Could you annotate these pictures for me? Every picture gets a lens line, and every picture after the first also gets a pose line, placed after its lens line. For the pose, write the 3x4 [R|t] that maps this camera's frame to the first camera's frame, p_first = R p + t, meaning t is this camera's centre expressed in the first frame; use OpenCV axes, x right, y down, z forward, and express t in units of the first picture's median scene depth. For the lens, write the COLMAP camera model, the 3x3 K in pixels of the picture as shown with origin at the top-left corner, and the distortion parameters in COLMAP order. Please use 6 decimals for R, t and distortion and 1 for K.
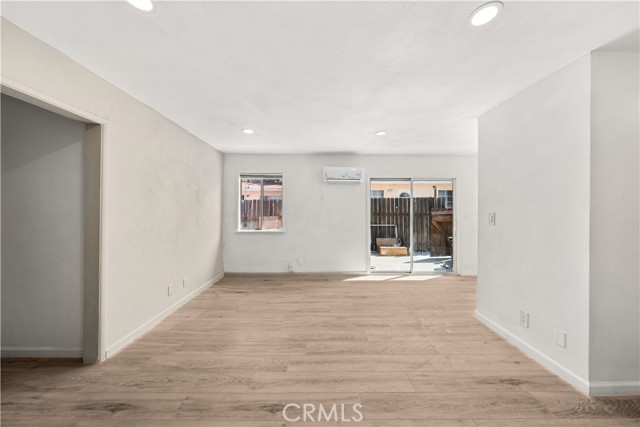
lens RADIAL K [[219.3, 0, 320.0], [0, 219.3, 213.5], [0, 0, 1]] dist [0.000583, 0.000057]
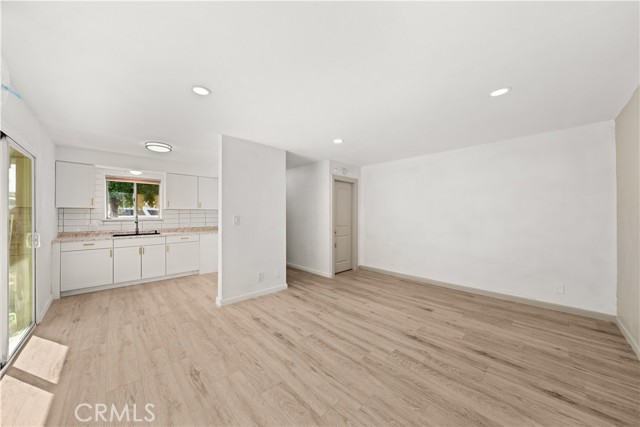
lens RADIAL K [[219.3, 0, 320.0], [0, 219.3, 213.5], [0, 0, 1]] dist [0.000583, 0.000057]
pose [[-0.685572, 0.004582, 0.727990, -0.674526], [0.006084, 0.999981, -0.000564, -0.017281], [-0.727979, 0.004043, -0.685587, 1.919580]]
